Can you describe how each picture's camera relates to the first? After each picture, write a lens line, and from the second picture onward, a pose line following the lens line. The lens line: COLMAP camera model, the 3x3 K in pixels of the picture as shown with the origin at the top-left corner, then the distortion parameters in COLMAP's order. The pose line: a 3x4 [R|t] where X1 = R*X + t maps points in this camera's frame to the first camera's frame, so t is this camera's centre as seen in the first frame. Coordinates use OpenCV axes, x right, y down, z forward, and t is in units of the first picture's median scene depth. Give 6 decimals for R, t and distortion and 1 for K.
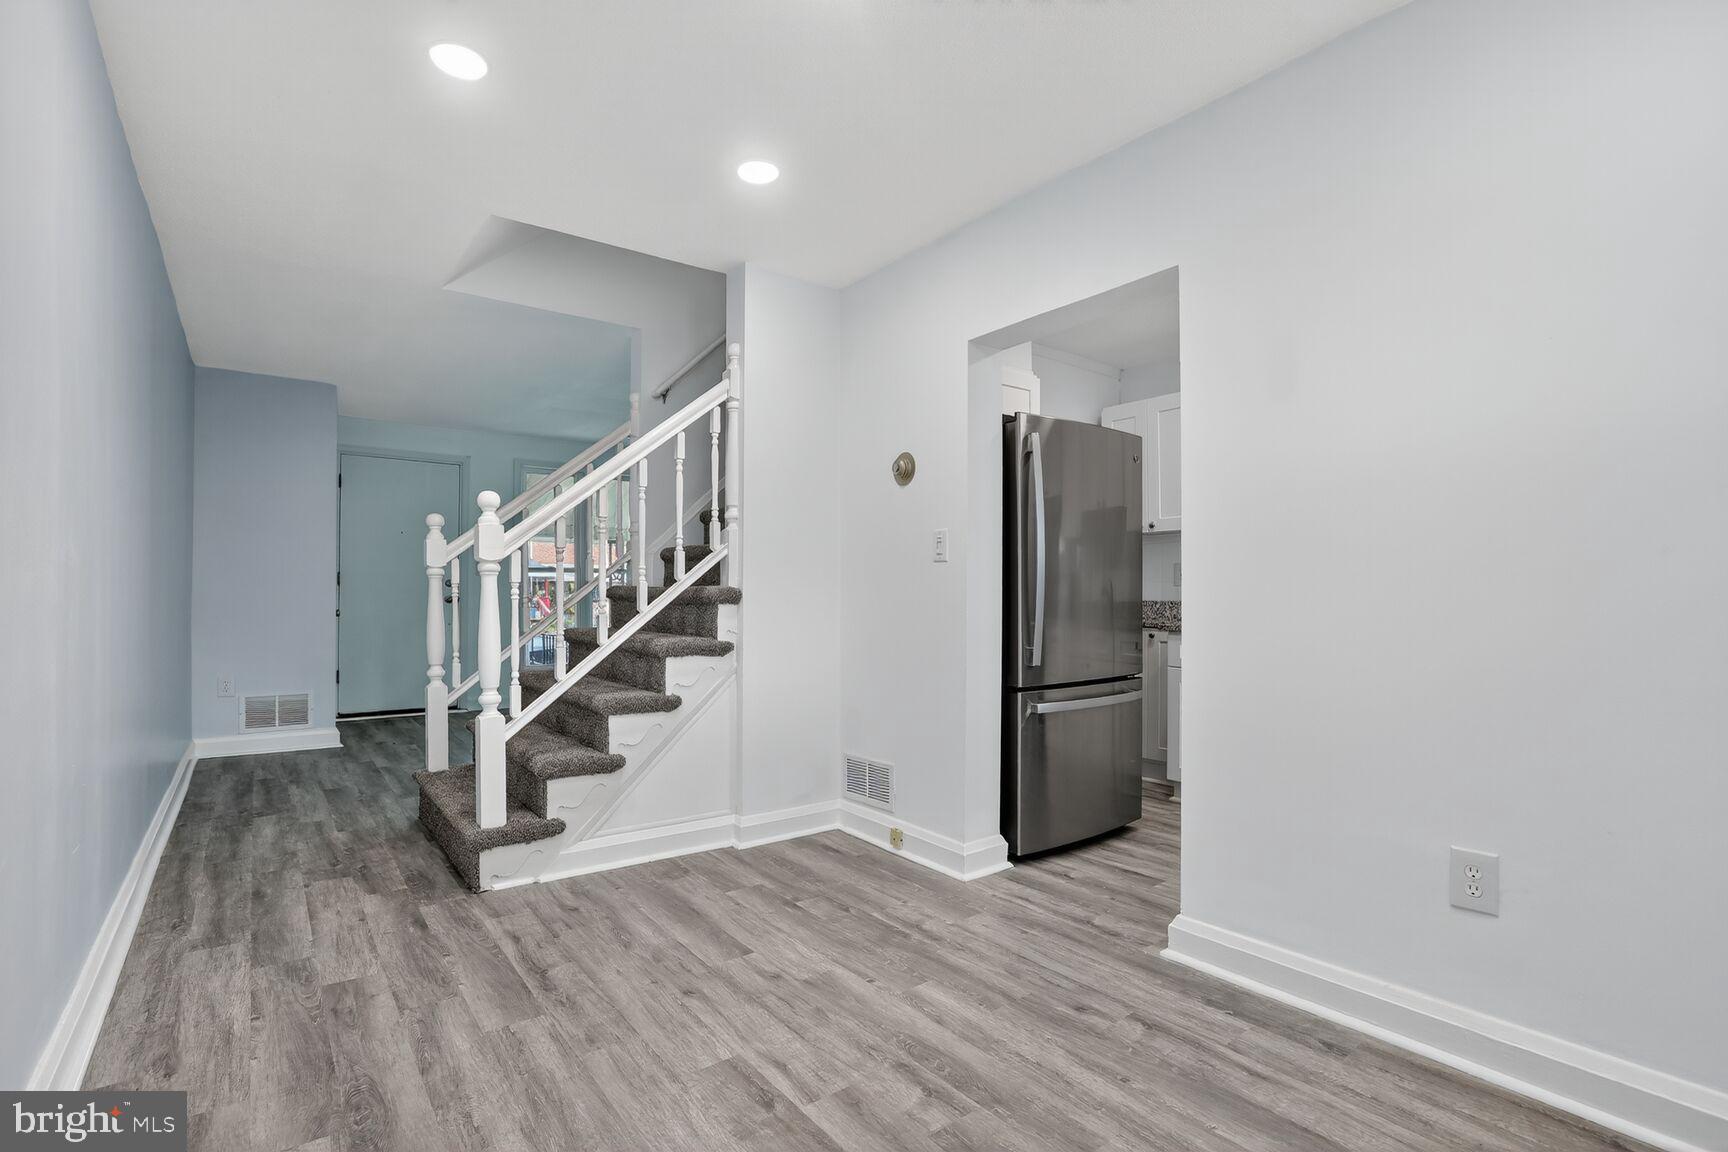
lens RADIAL K [[808.7, 0, 867.7], [0, 808.7, 553.0], [0, 0, 1]] dist [-0.053499, 0.022825]
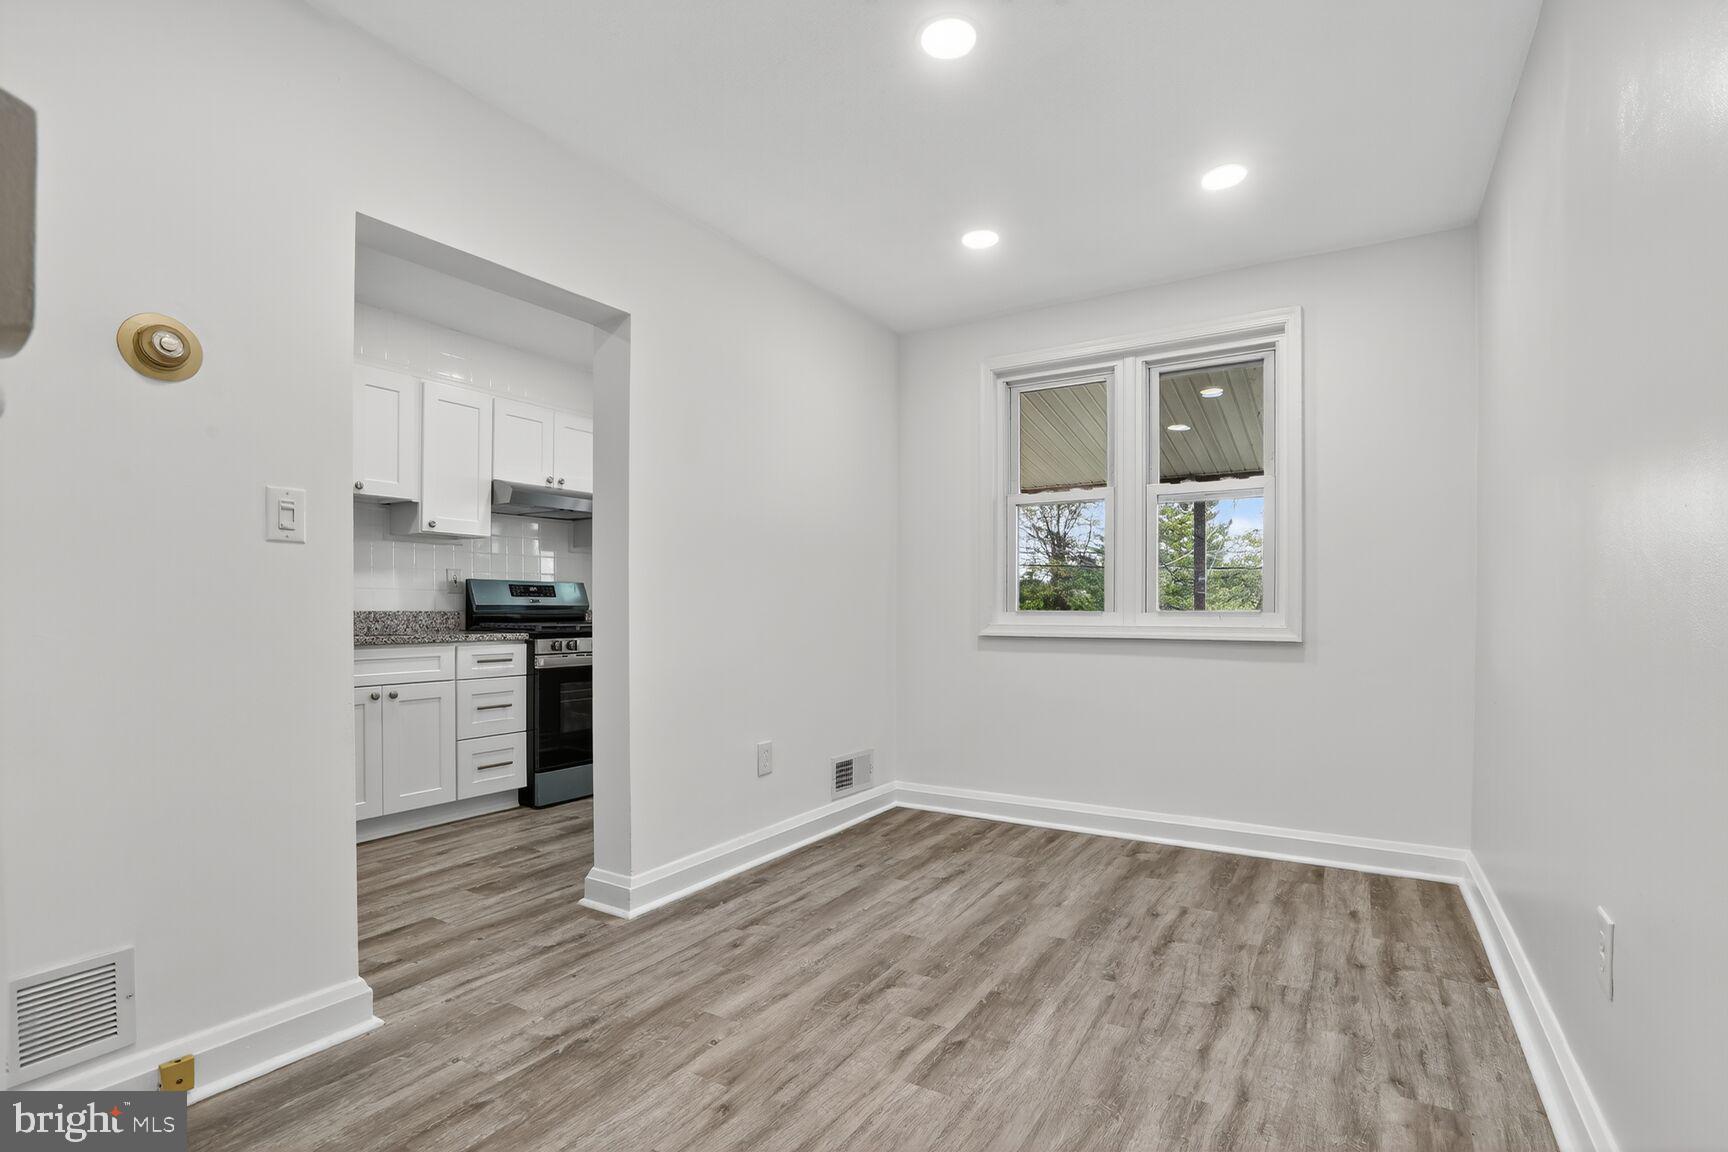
lens RADIAL K [[808.7, 0, 867.7], [0, 808.7, 553.0], [0, 0, 1]] dist [-0.053499, 0.022825]
pose [[-0.358306, 0.062539, 0.931507, -0.947257], [-0.050663, 0.994981, -0.086288, 0.073008], [-0.932229, -0.078111, -0.353339, 1.255402]]
